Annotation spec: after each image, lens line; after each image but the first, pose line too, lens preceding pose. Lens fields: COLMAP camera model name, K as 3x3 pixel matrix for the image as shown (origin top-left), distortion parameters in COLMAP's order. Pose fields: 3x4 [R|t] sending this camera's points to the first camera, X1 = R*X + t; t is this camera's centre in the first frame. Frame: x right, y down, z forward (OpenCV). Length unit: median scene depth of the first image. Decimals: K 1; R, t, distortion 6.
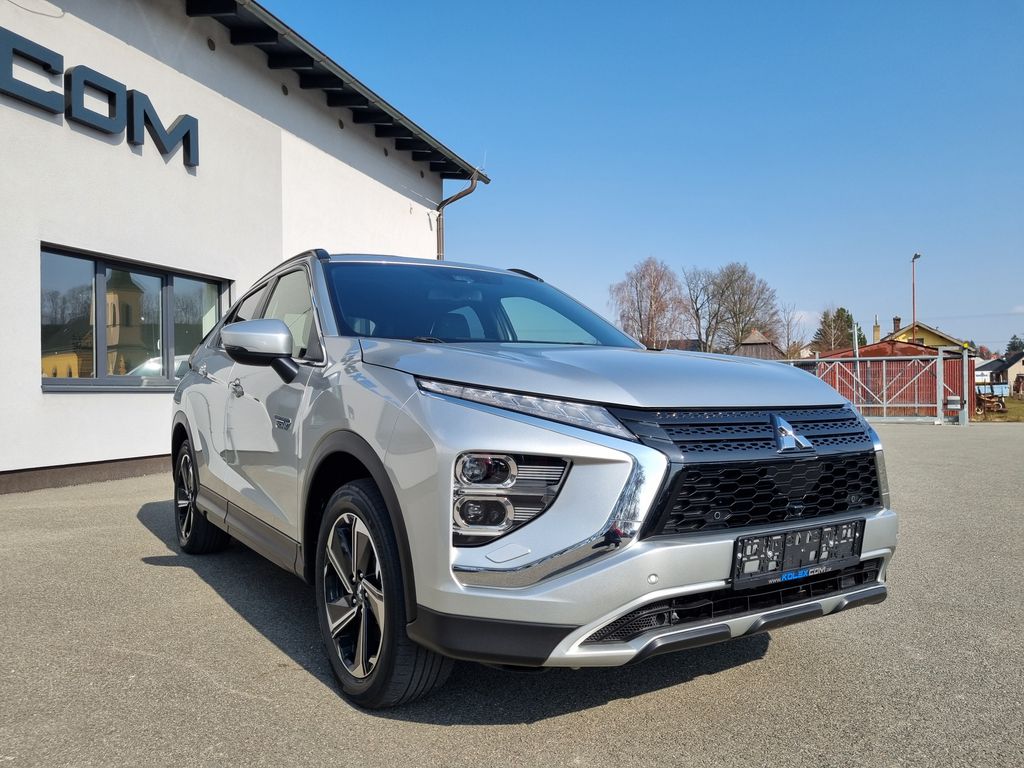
lens RADIAL K [[767.3, 0, 512.0], [0, 767.3, 384.0], [0, 0, 1]] dist [0.032564, -0.036481]
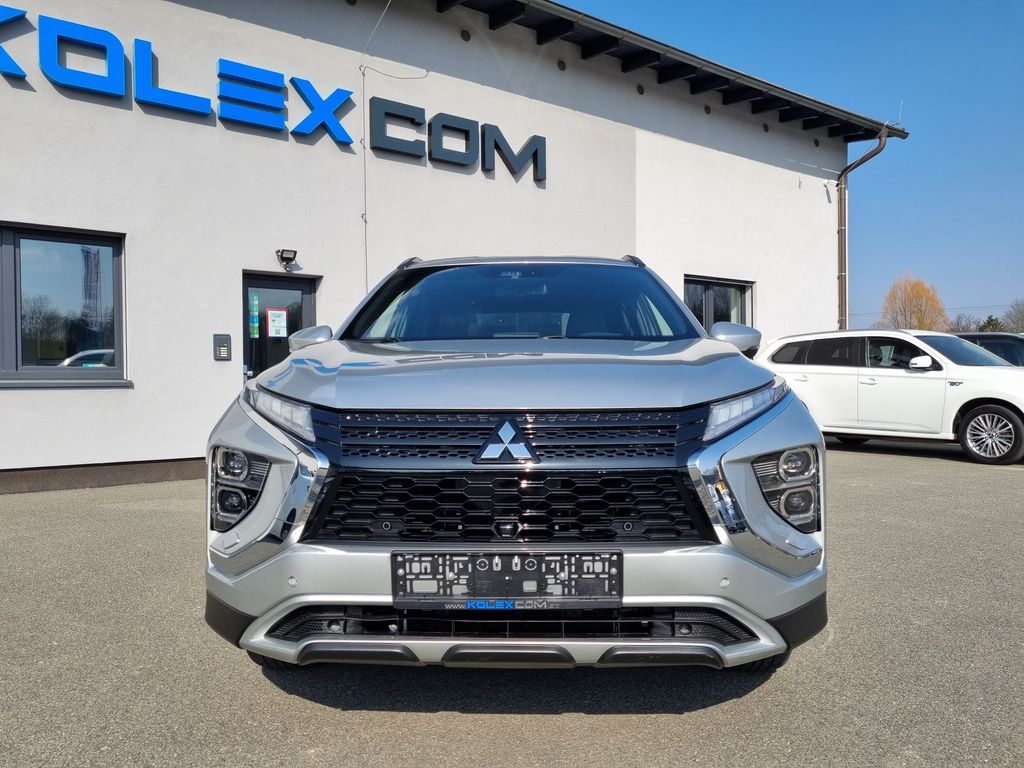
lens RADIAL K [[767.3, 0, 512.0], [0, 767.3, 384.0], [0, 0, 1]] dist [0.032564, -0.036481]
pose [[0.817098, -0.004557, -0.576480, 0.225927], [0.012945, 0.999862, 0.010444, -0.002134], [0.576353, -0.015996, 0.817044, 0.080222]]
